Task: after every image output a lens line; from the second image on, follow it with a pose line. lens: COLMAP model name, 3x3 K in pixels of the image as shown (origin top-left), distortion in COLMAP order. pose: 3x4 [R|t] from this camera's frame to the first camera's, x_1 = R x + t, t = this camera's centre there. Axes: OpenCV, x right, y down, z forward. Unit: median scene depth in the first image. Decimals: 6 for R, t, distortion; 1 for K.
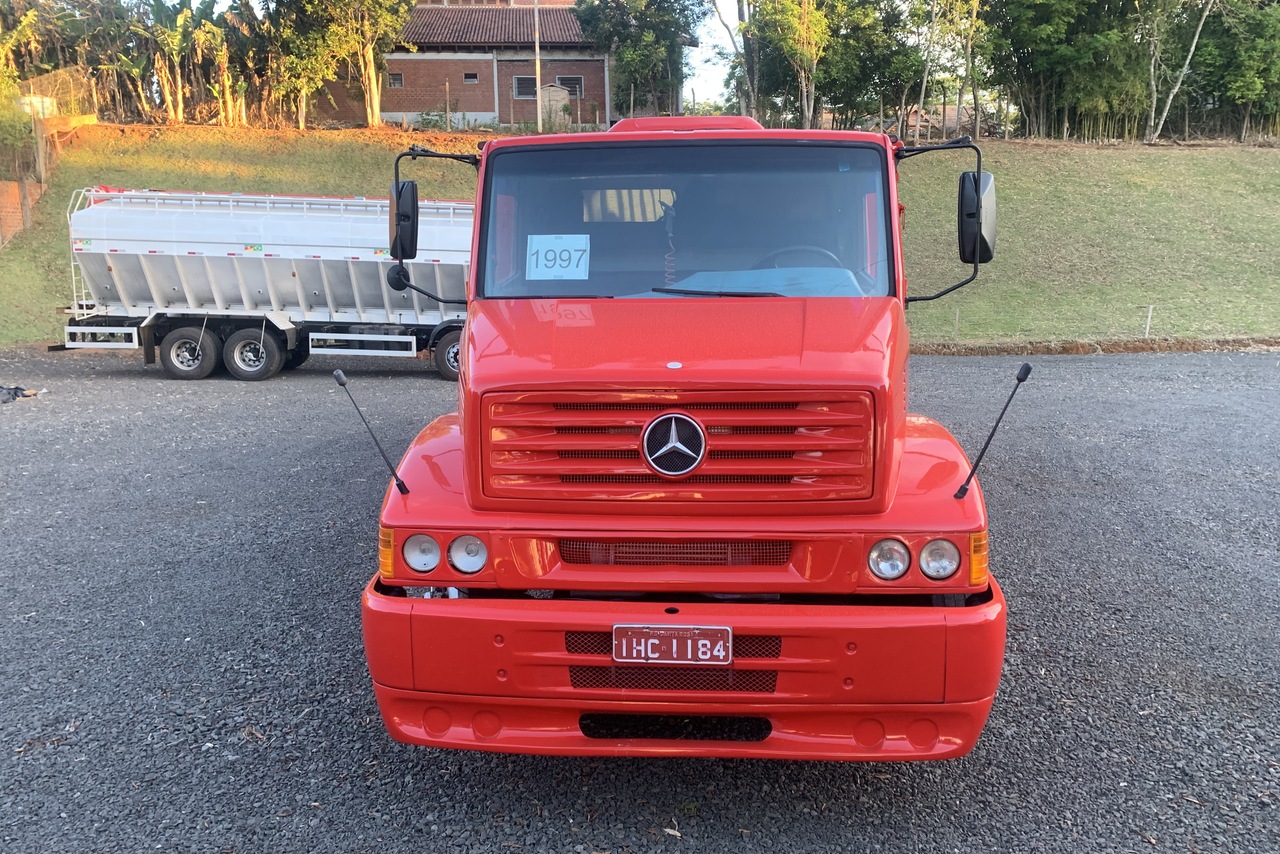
lens RADIAL K [[969.5, 0, 640.0], [0, 969.5, 427.0], [0, 0, 1]] dist [0.029036, -0.006935]
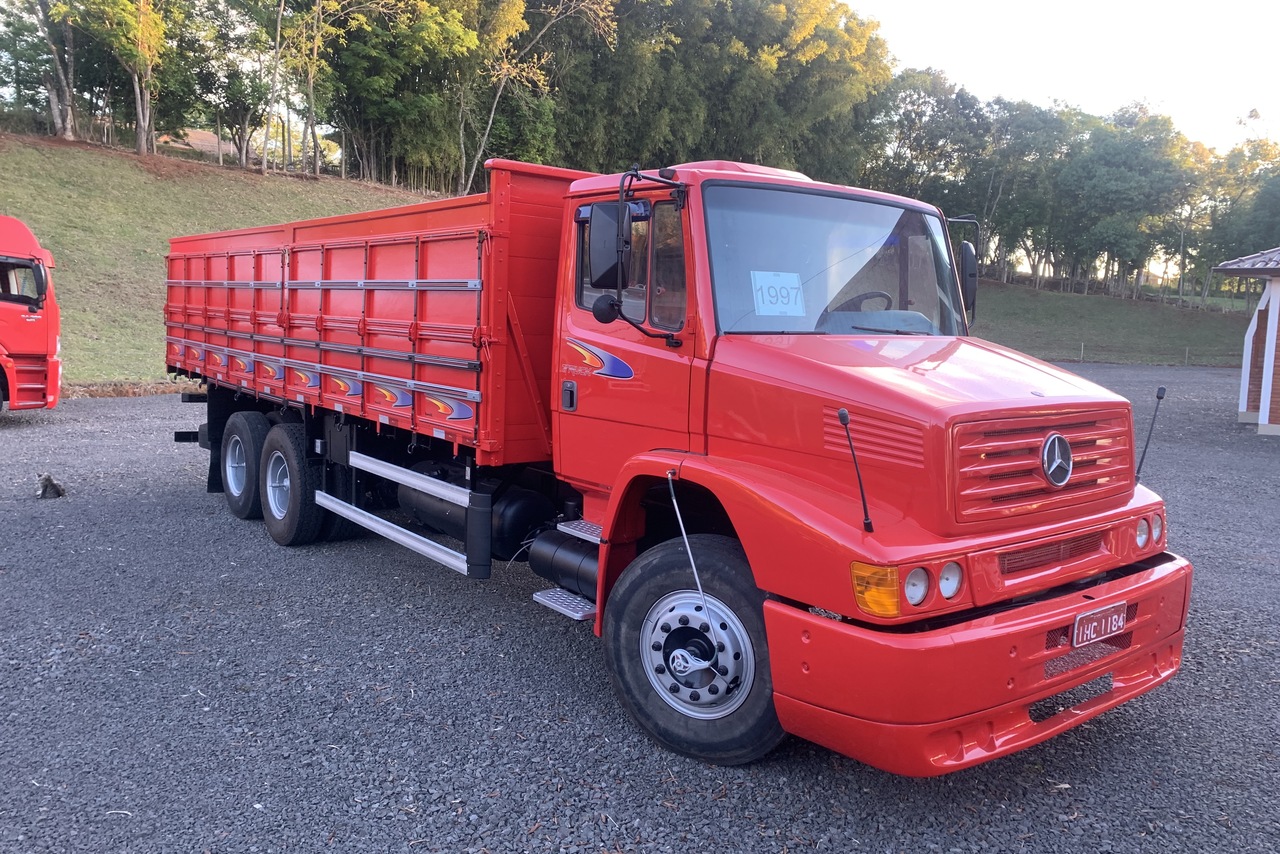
lens RADIAL K [[977.5, 0, 640.0], [0, 977.5, 427.0], [0, 0, 1]] dist [0.006508, 0.005369]
pose [[0.744903, -0.047577, 0.665474, -0.096797], [0.070273, 0.997501, -0.007346, -0.004212], [-0.663462, 0.052237, 0.746384, 0.037069]]
